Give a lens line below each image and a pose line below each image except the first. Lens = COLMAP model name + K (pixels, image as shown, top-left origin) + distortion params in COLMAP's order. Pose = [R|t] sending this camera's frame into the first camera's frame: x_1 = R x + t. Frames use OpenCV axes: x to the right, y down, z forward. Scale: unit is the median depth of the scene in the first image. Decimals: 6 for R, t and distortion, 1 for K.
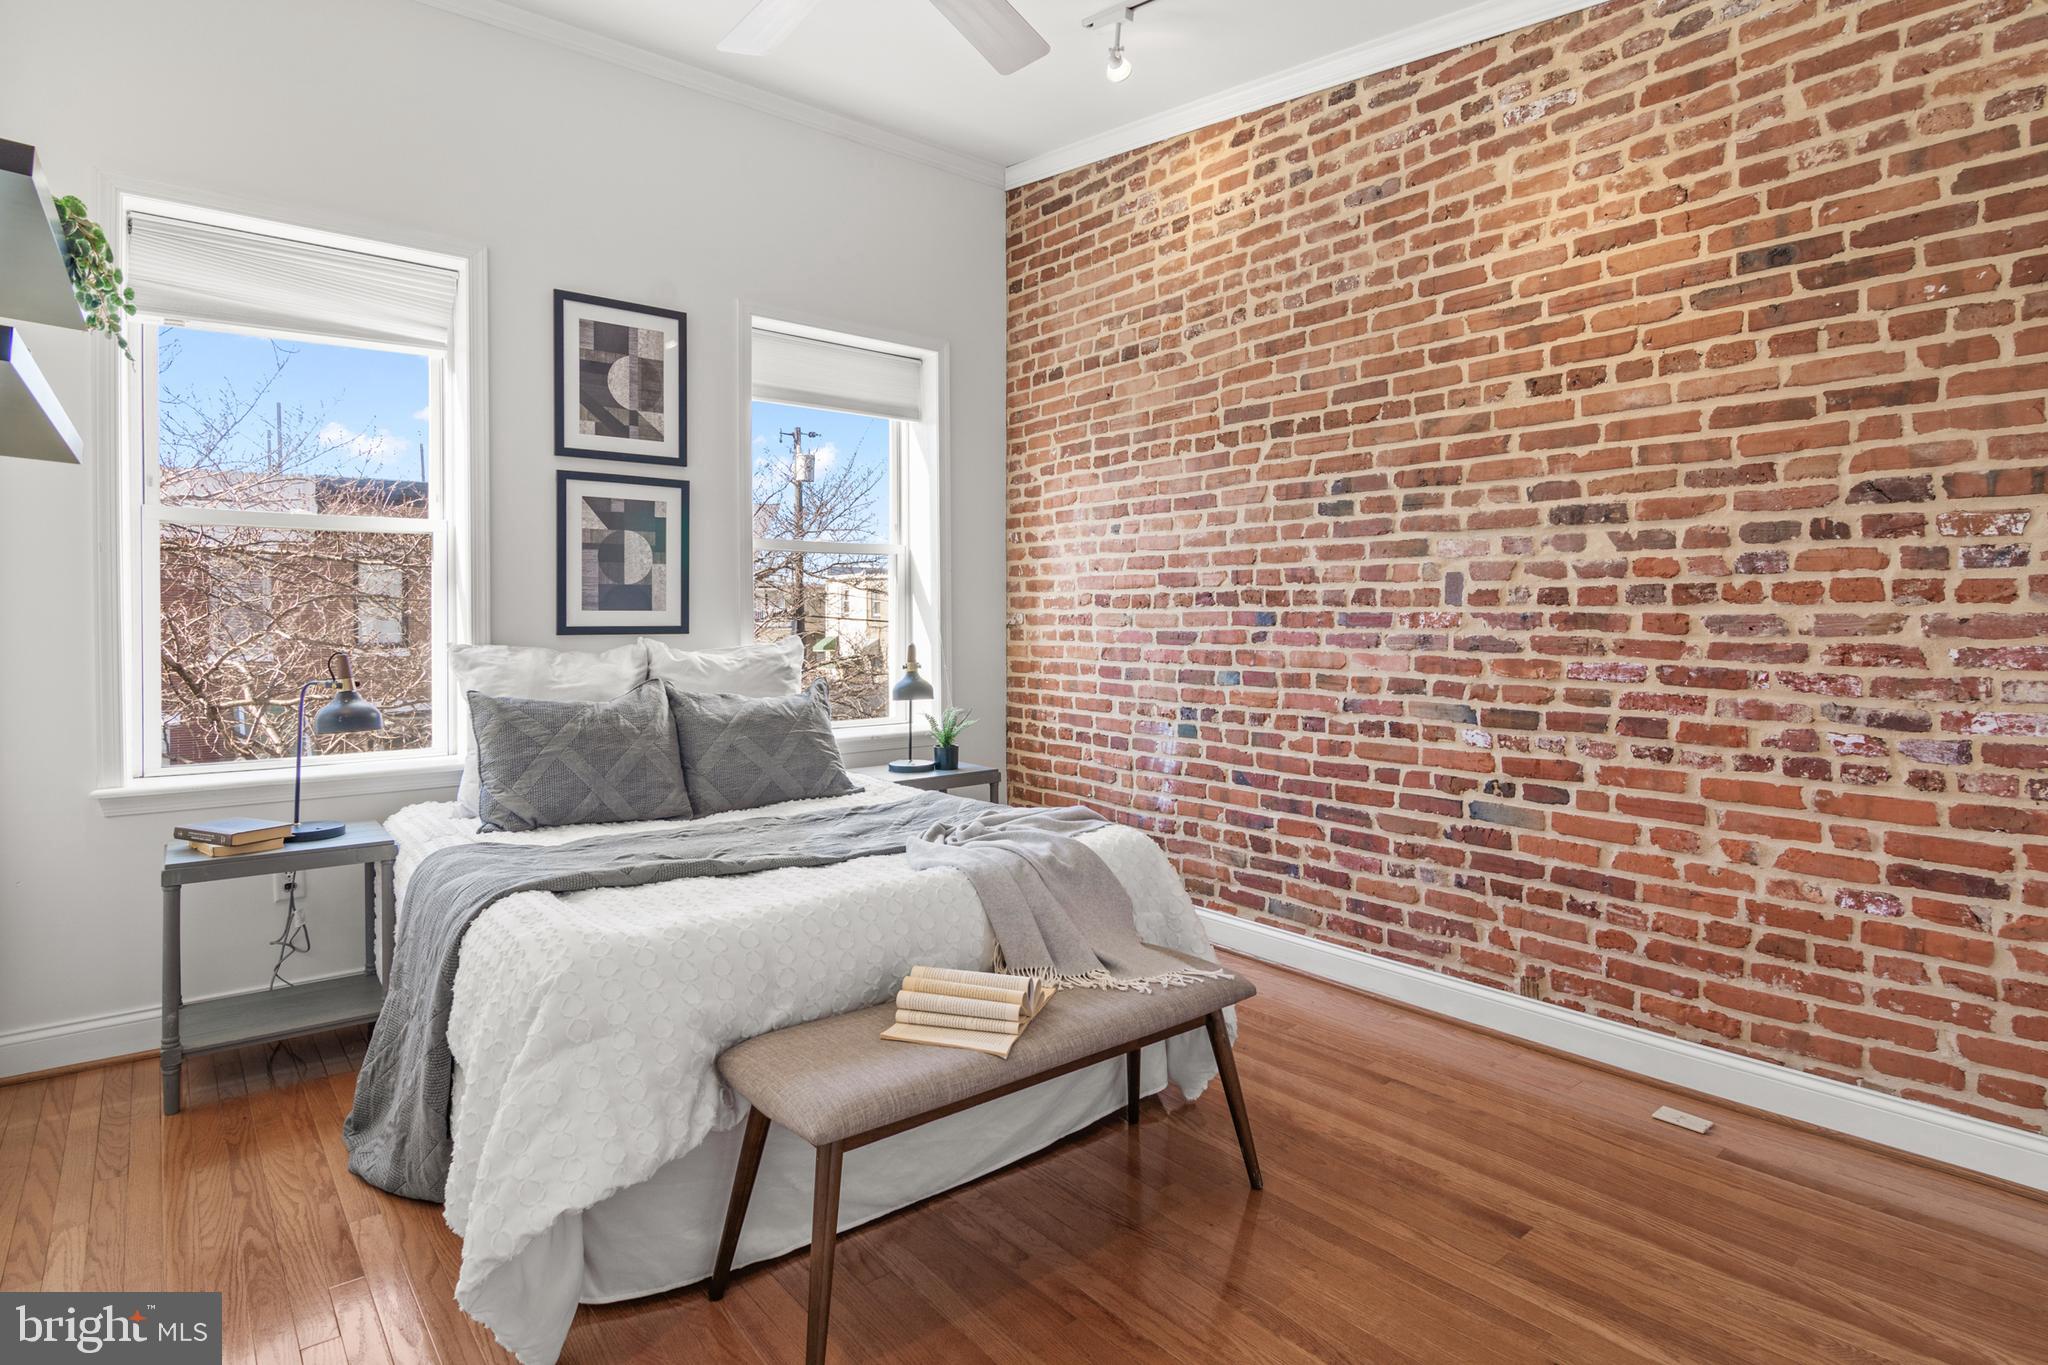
lens RADIAL K [[1027.6, 0, 1021.5], [0, 1027.6, 620.8], [0, 0, 1]] dist [0.003687, -0.000486]
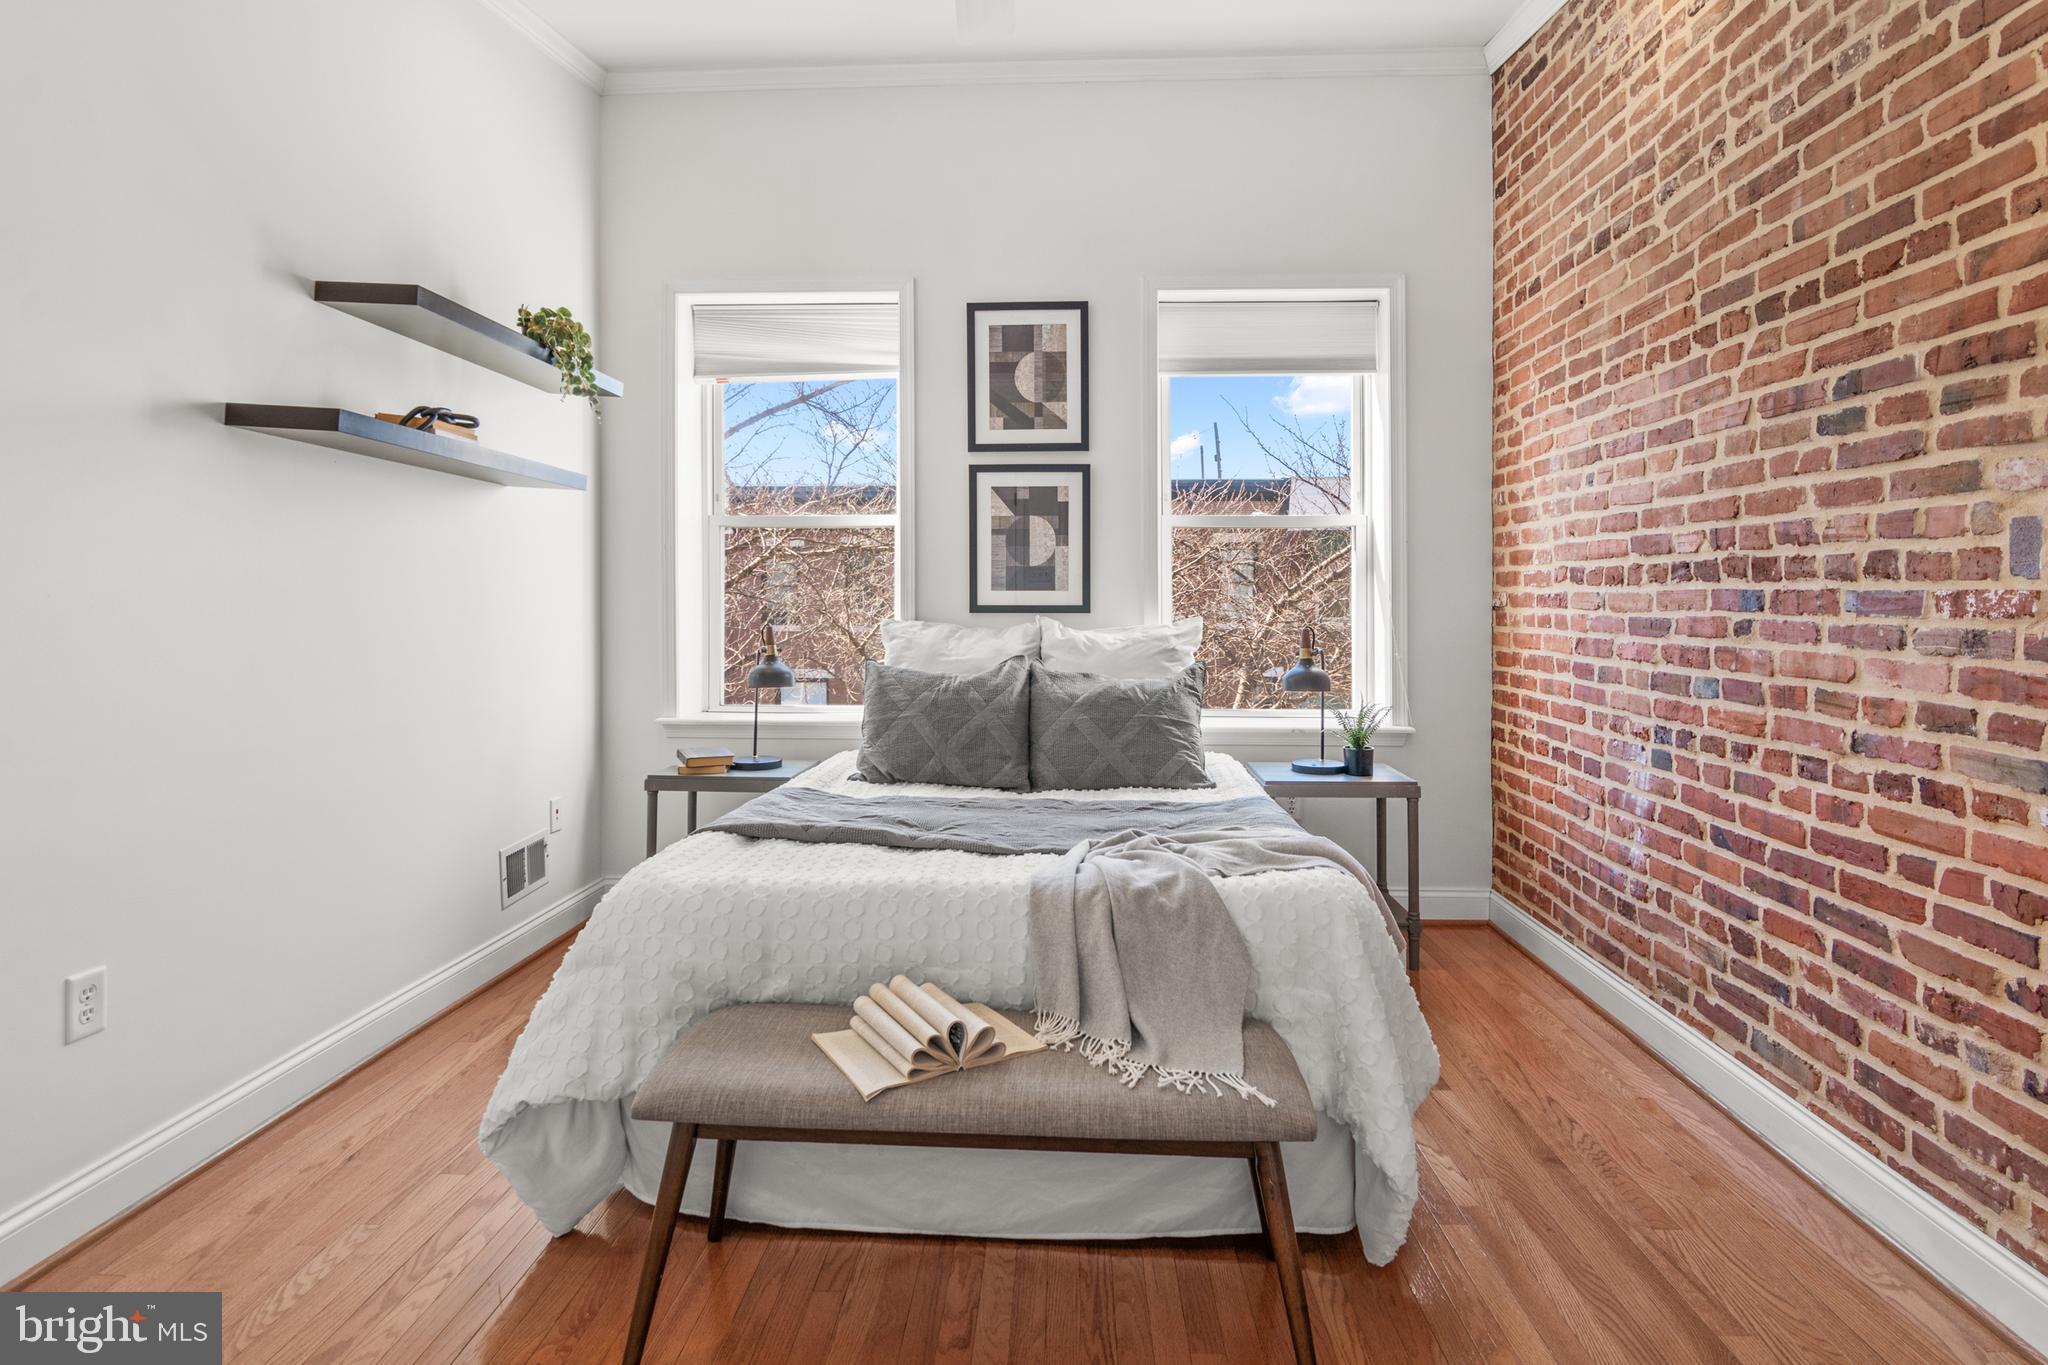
lens RADIAL K [[1015.6, 0, 1021.1], [0, 1015.6, 591.3], [0, 0, 1]] dist [-0.003482, -0.003050]
pose [[0.754671, -0.002031, -0.656100, 0.307463], [-0.003267, 0.999971, -0.006854, -0.001896], [0.656095, 0.007316, 0.754643, 0.202410]]
